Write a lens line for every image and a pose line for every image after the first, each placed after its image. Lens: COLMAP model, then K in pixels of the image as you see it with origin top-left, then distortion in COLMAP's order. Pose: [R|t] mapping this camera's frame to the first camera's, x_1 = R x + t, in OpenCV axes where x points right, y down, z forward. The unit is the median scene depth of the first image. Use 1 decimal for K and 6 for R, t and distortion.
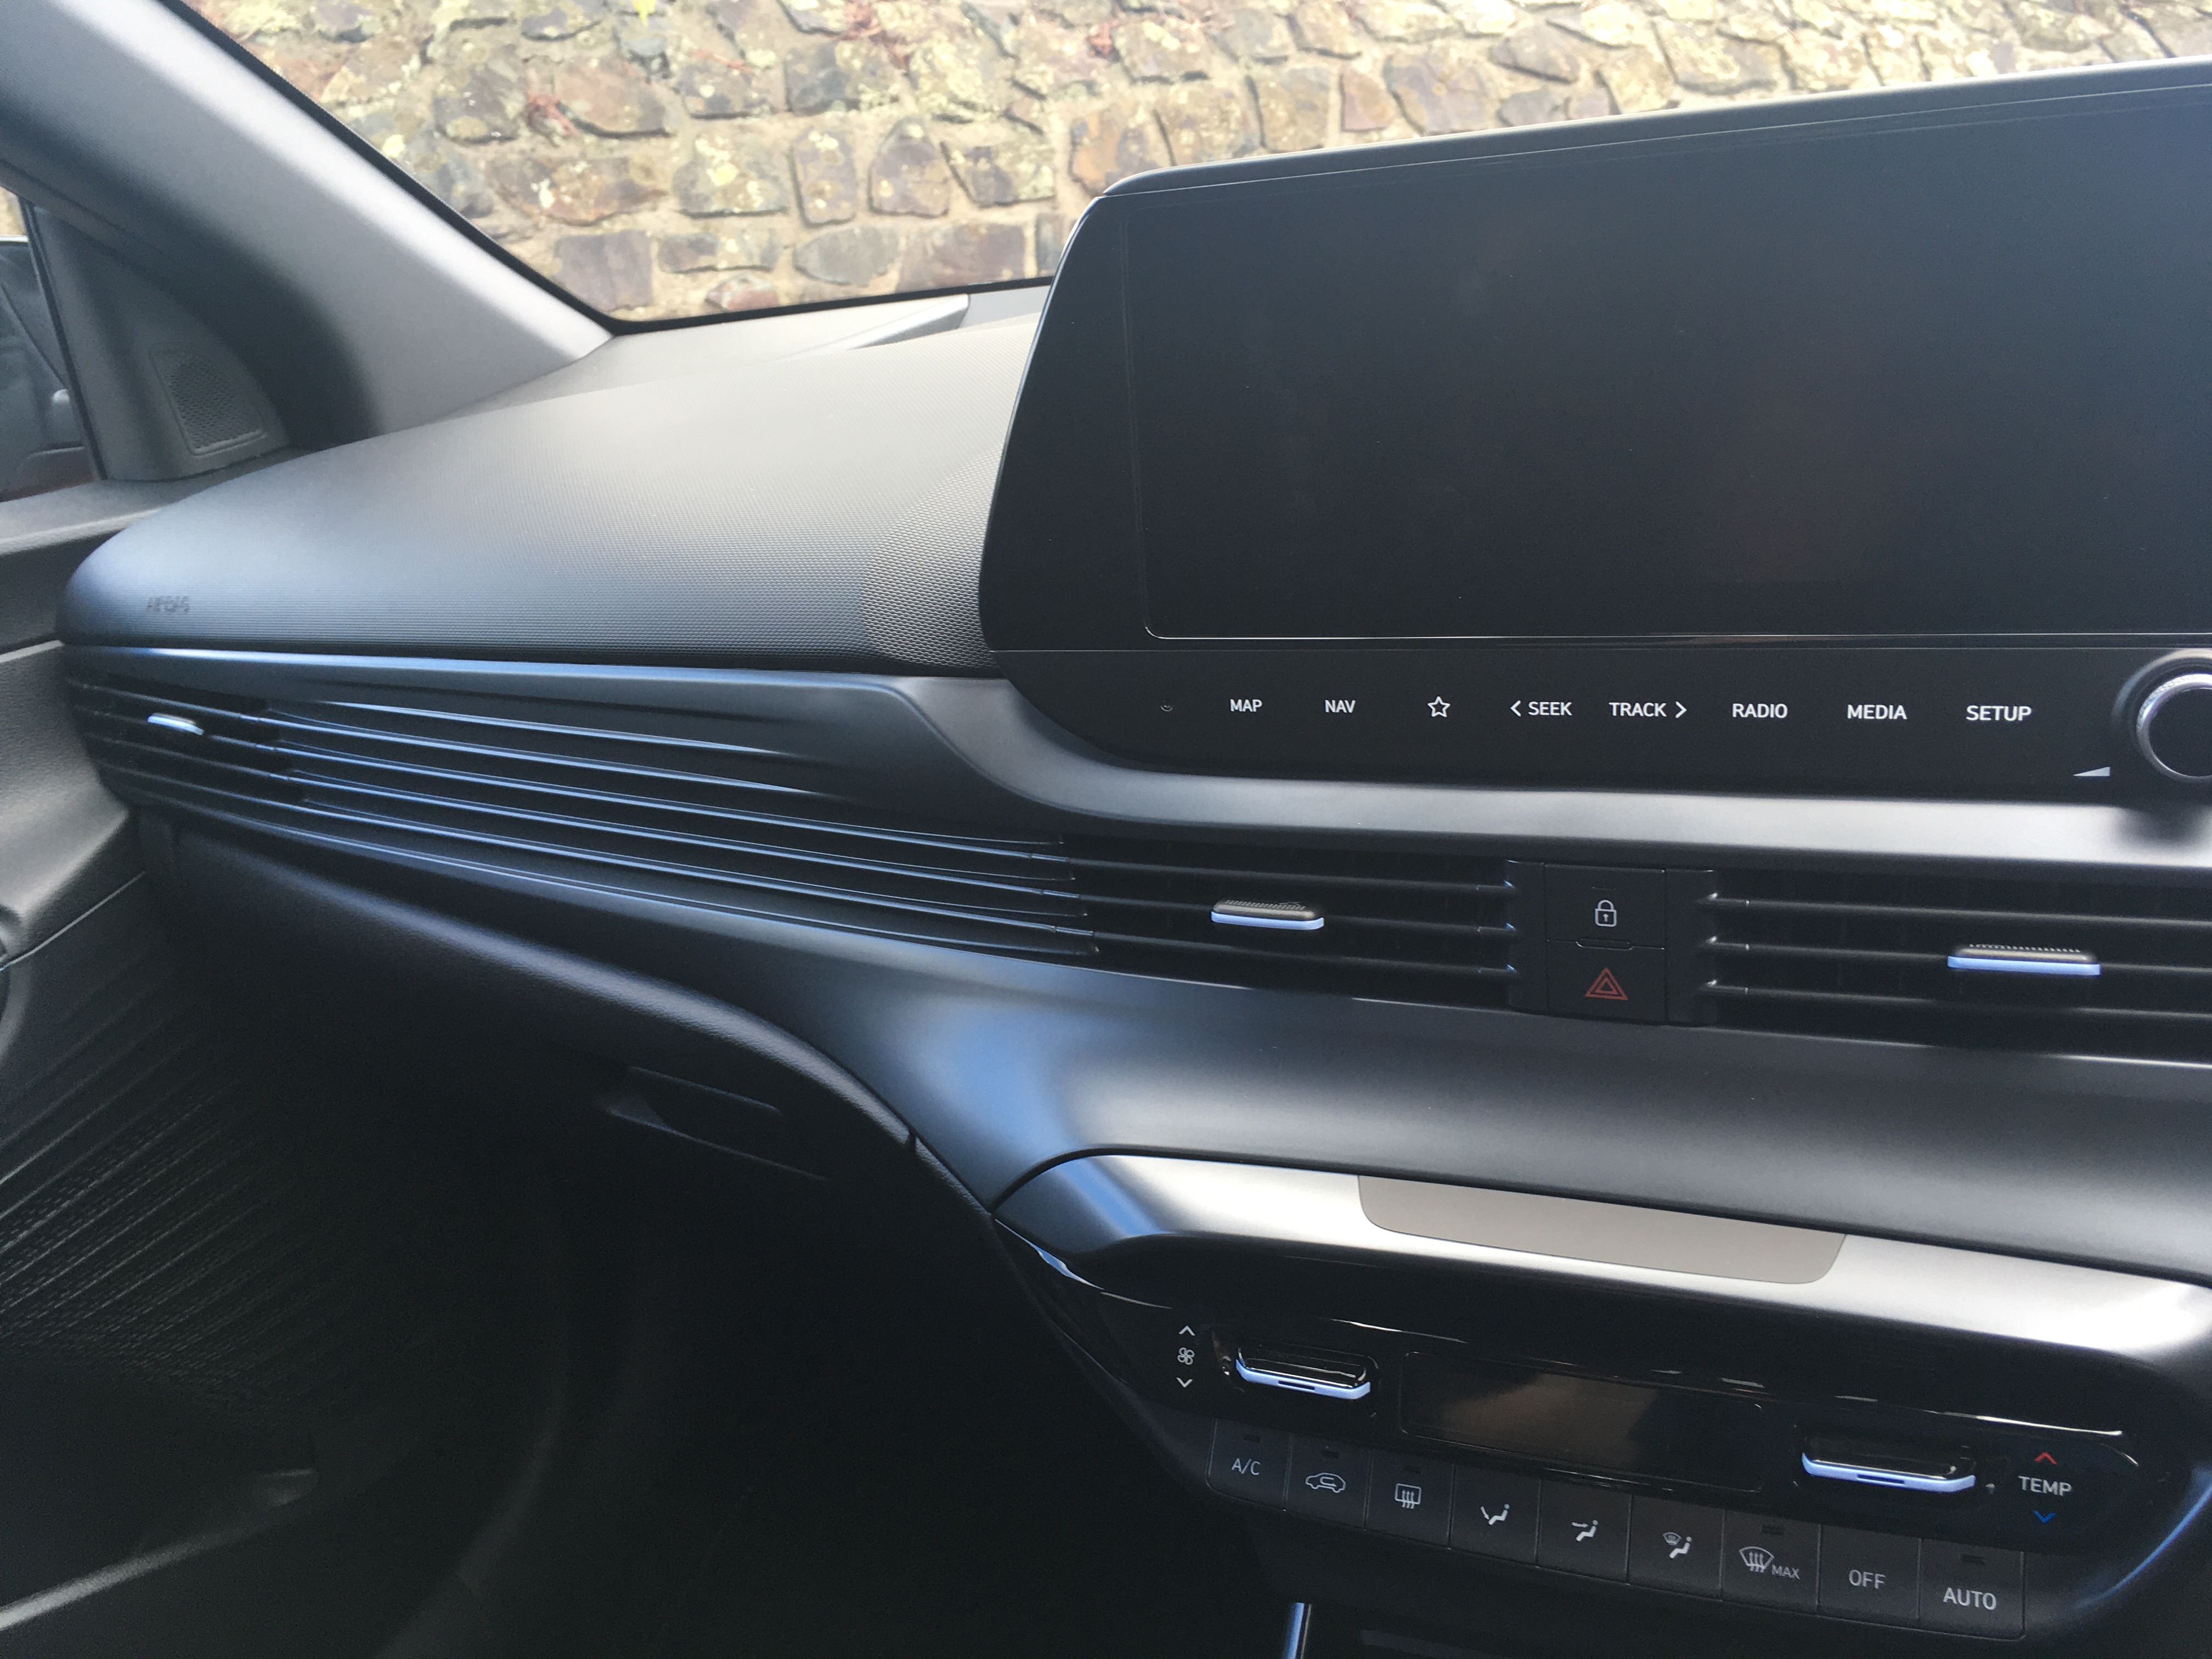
lens RADIAL K [[1916.7, 0, 1106.0], [0, 1916.7, 829.5], [0, 0, 1]] dist [0.093564, -0.132245]
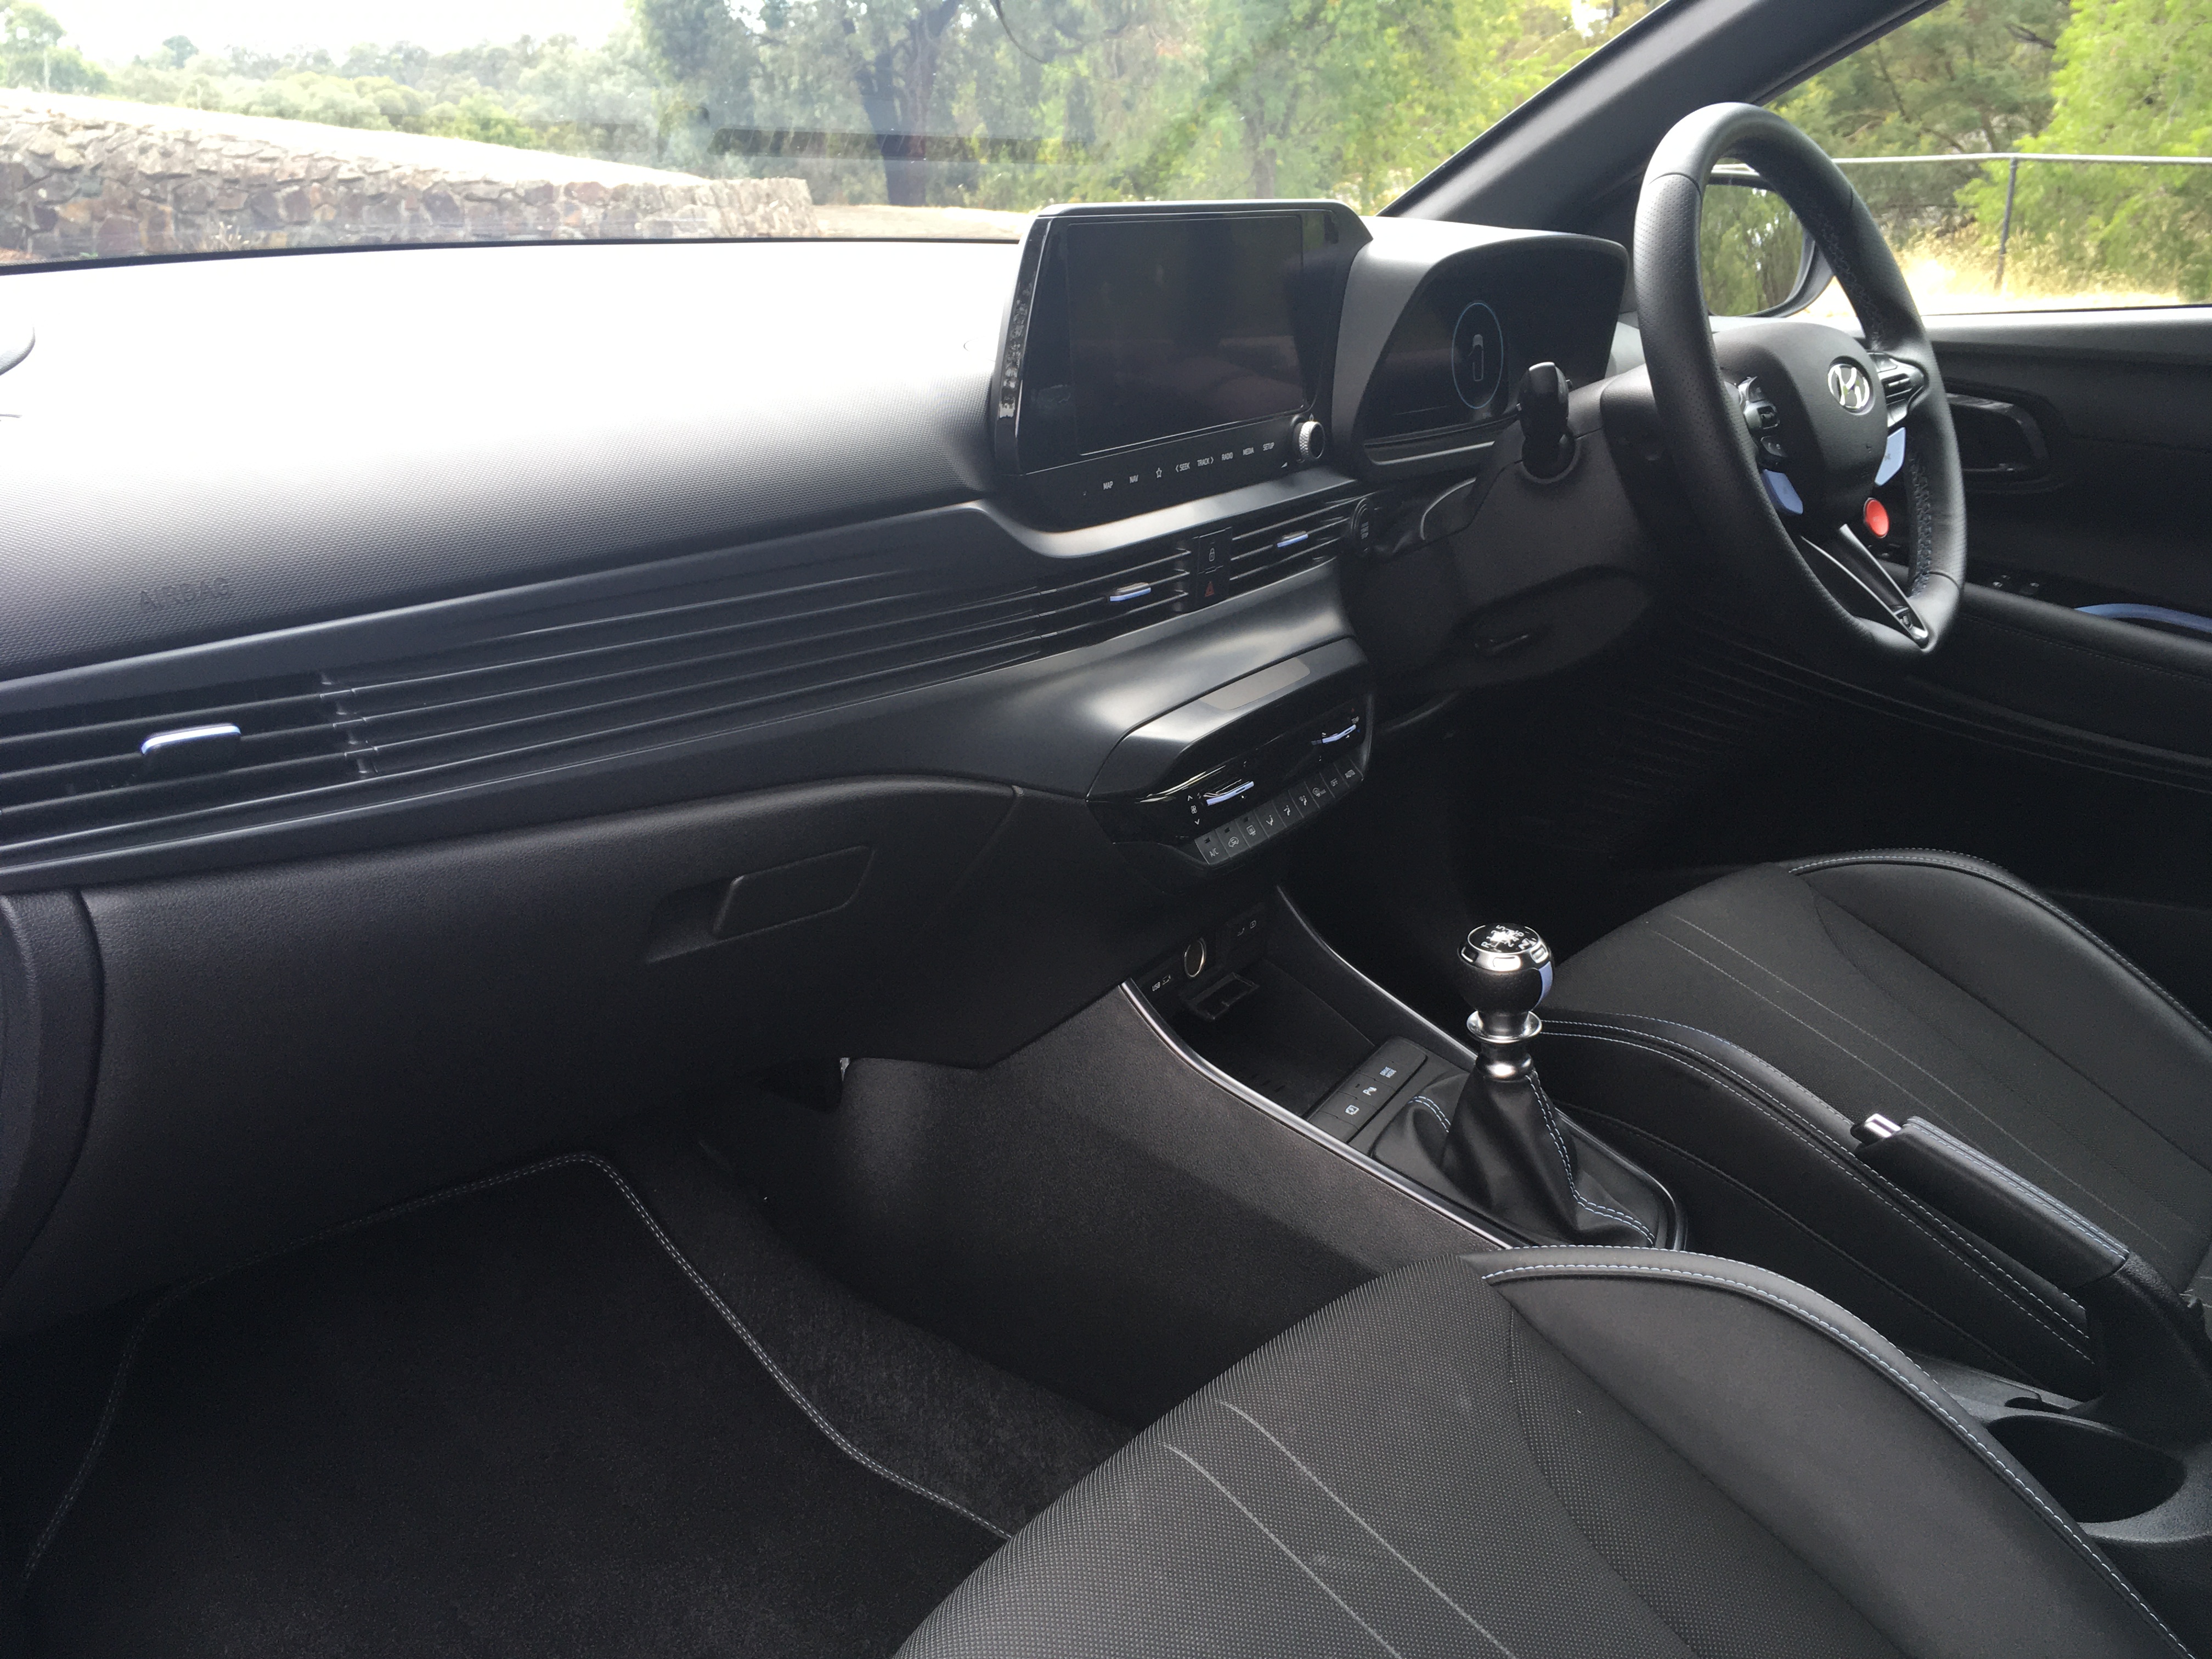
lens RADIAL K [[1916.7, 0, 1106.0], [0, 1916.7, 829.5], [0, 0, 1]] dist [0.093564, -0.132245]
pose [[0.168104, -0.233266, 0.957772, -1.886325], [0.278855, 0.943167, 0.180766, -0.089347], [-0.945506, 0.236692, 0.223597, 0.658821]]
